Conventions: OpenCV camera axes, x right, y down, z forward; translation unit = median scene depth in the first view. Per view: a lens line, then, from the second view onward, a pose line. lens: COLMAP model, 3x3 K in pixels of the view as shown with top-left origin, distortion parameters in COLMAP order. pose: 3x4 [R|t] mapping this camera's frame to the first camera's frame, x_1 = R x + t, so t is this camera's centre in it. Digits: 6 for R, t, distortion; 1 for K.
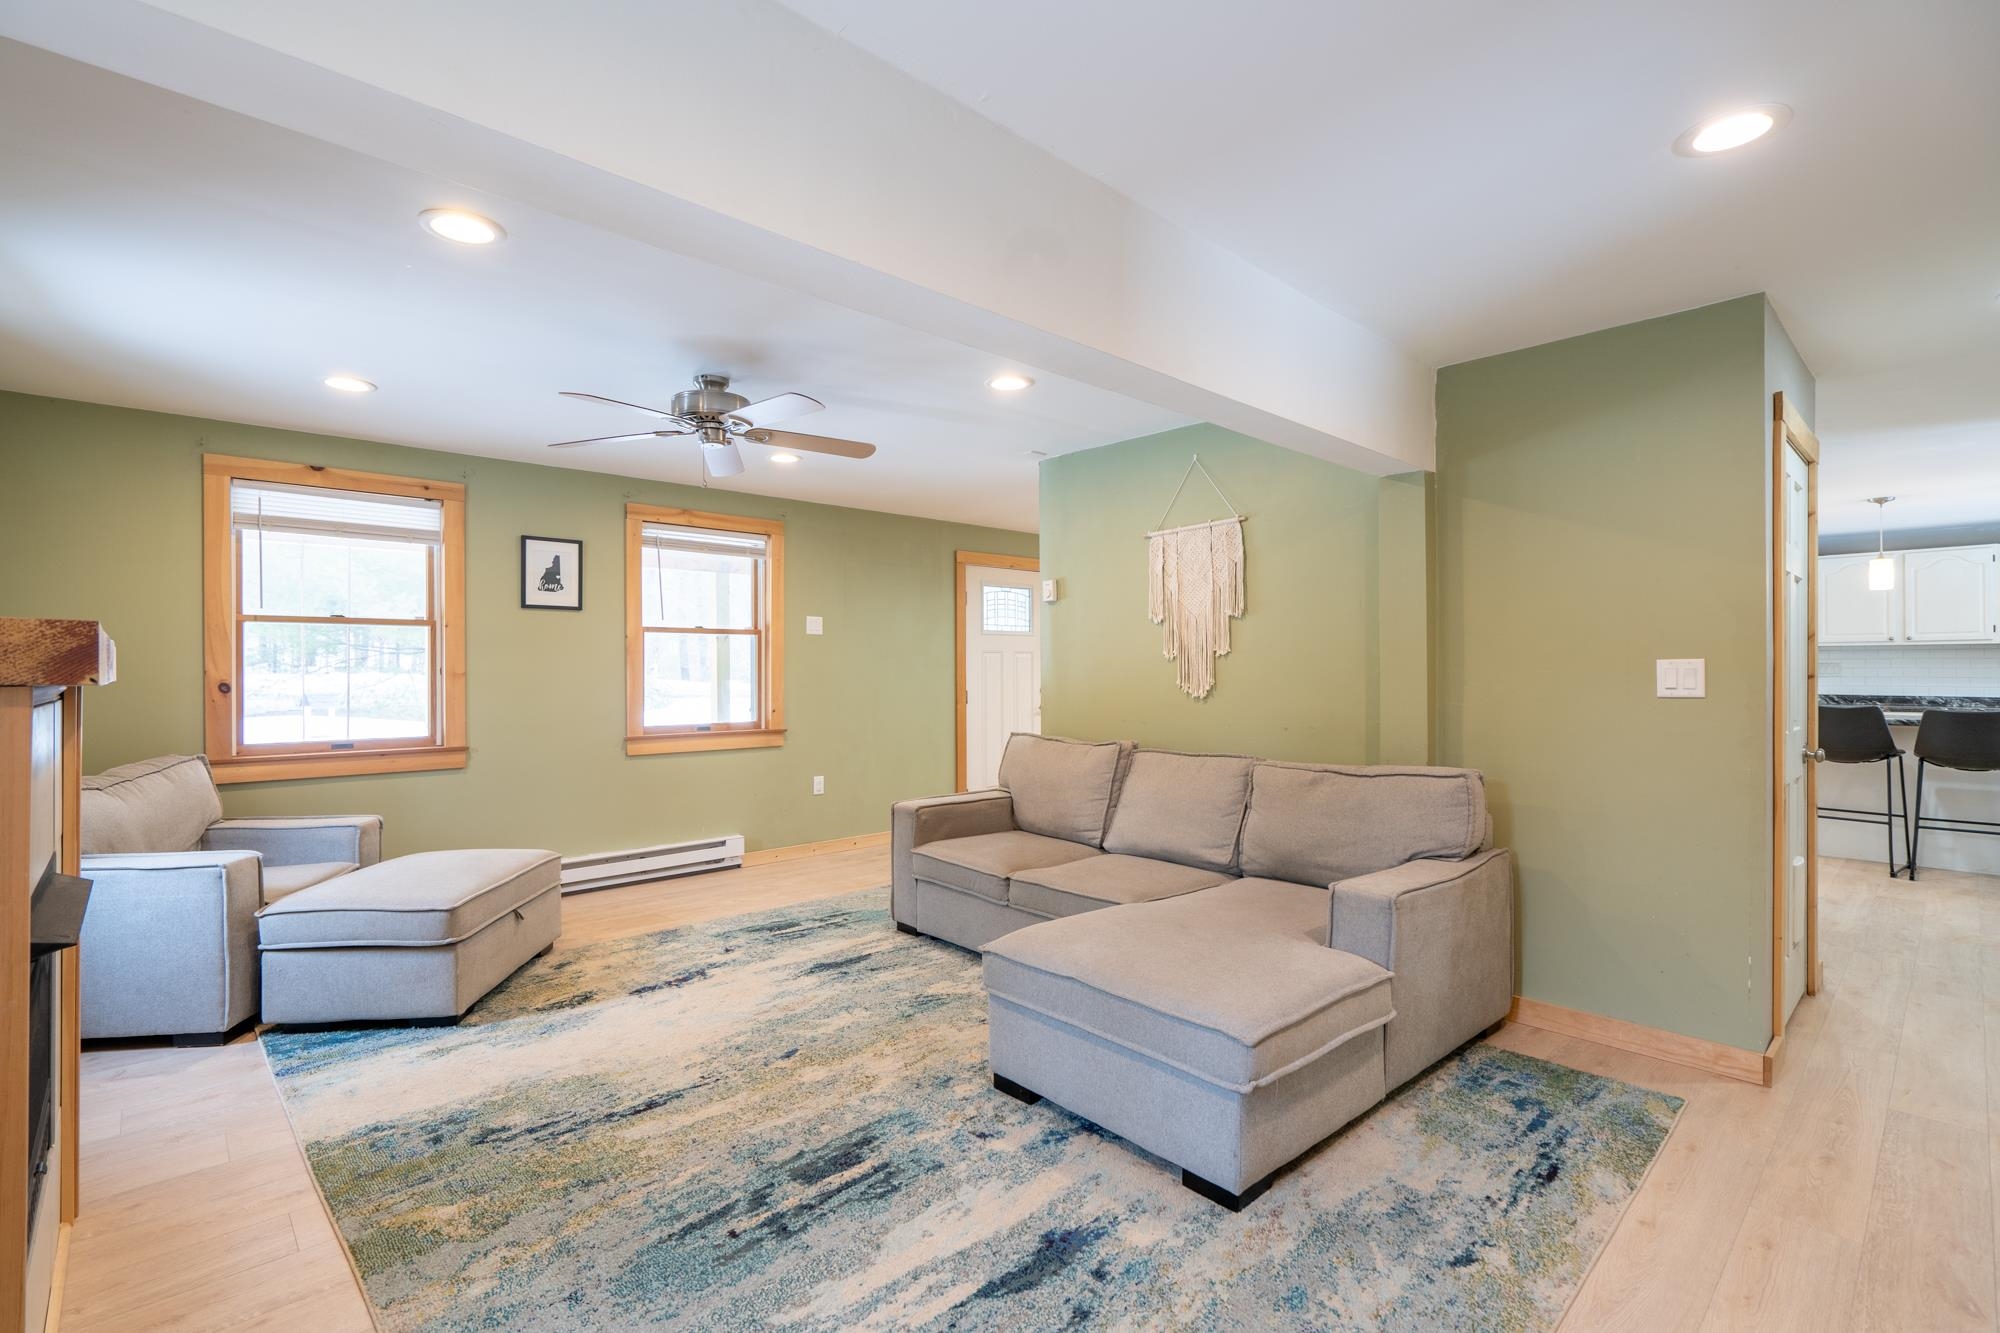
lens RADIAL K [[913.9, 0, 980.8], [0, 913.9, 665.9], [0, 0, 1]] dist [-0.001864, 0.001455]
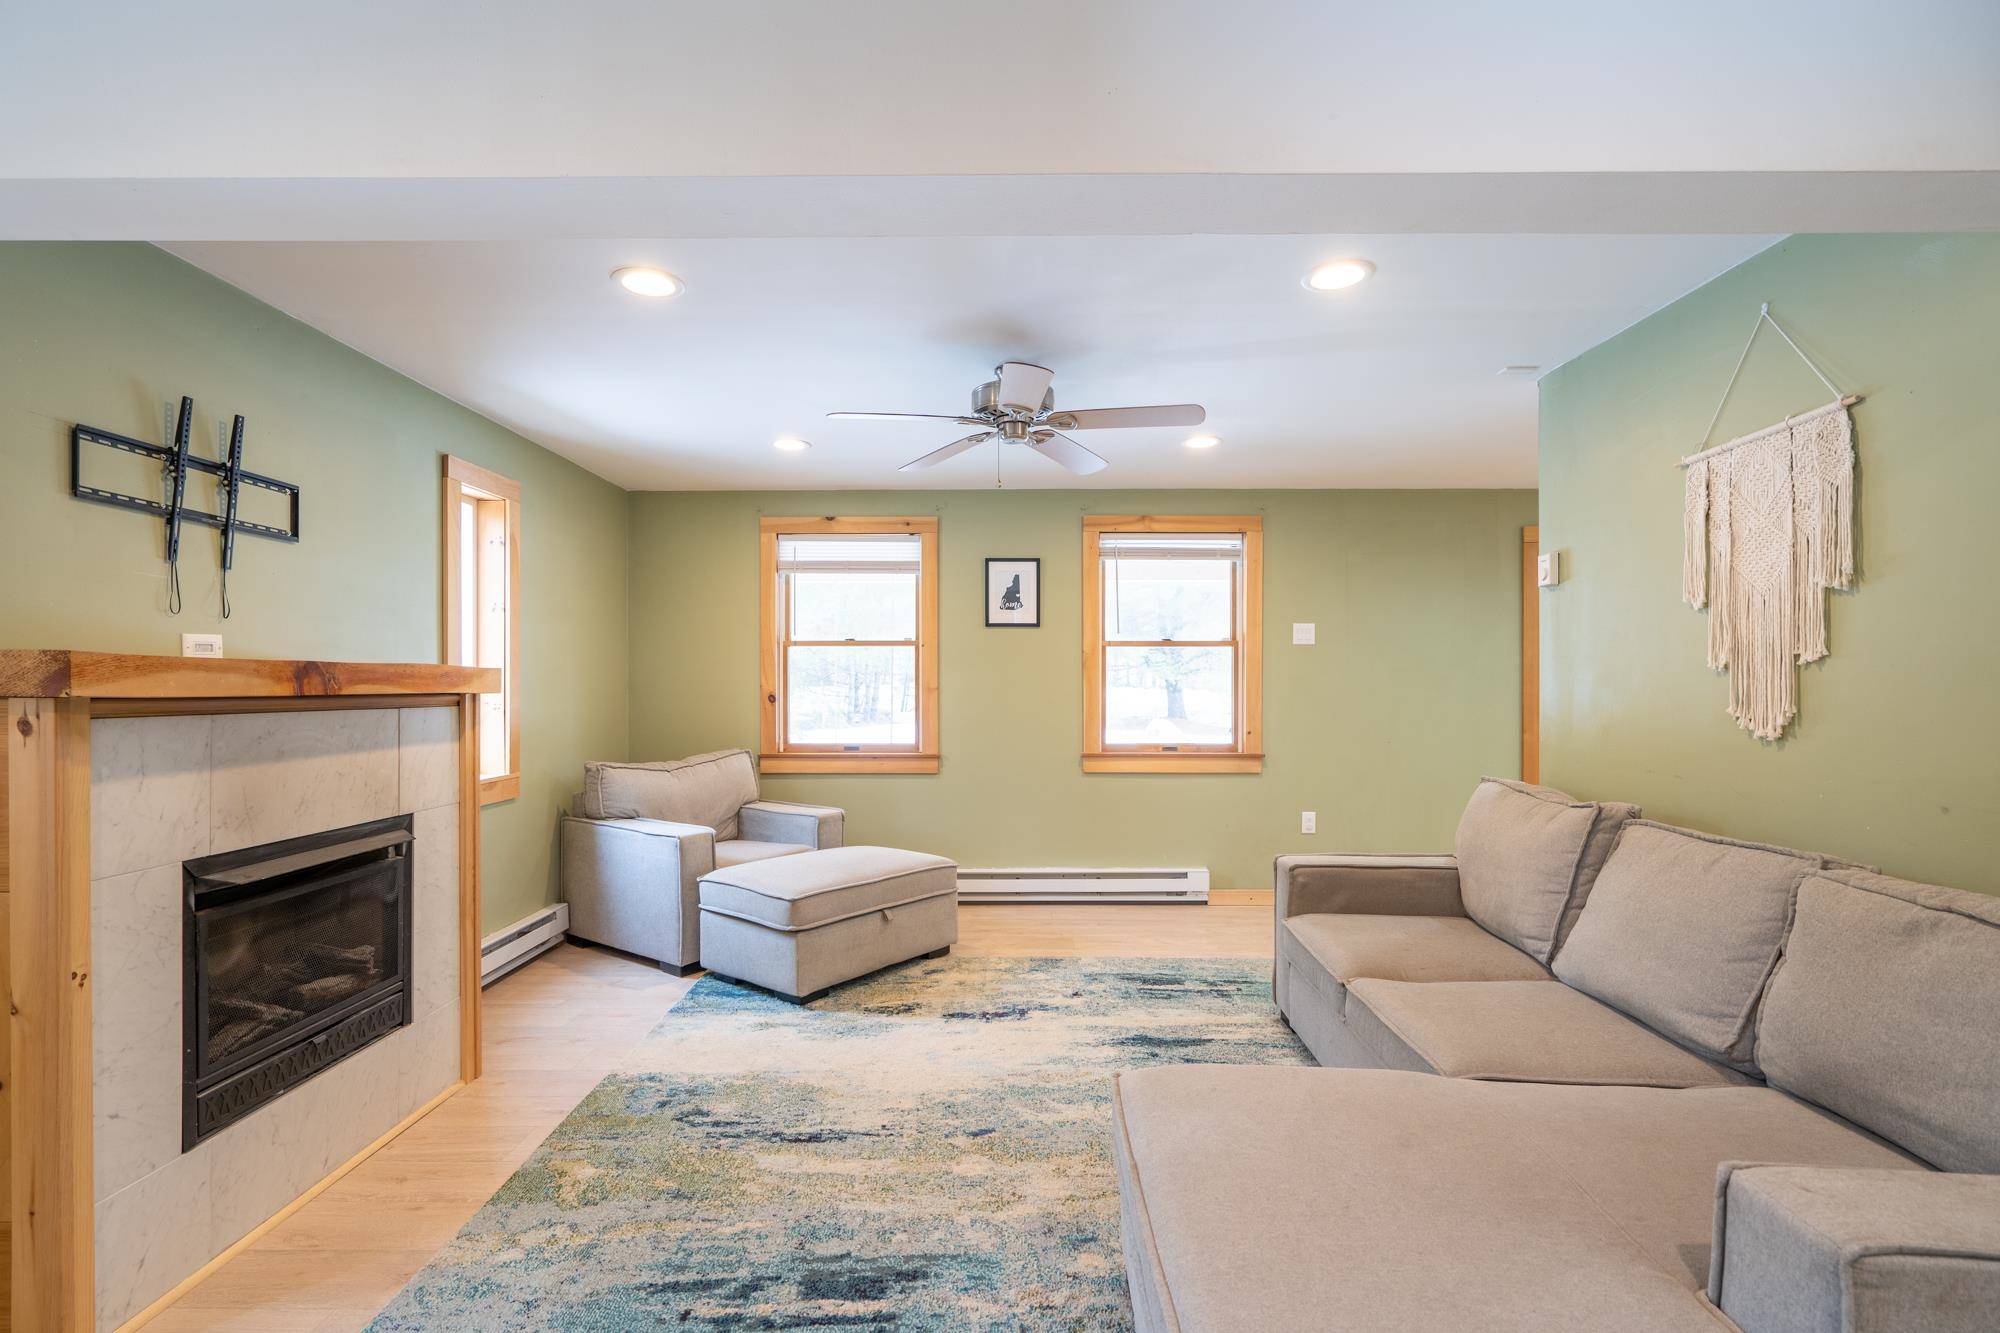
lens RADIAL K [[913.9, 0, 984.4], [0, 913.9, 686.1], [0, 0, 1]] dist [-0.001864, 0.001455]
pose [[0.730368, 0.003662, -0.683044, 0.291738], [0.000458, 0.999983, 0.005851, -0.000981], [0.683054, -0.004586, 0.730354, 0.287697]]
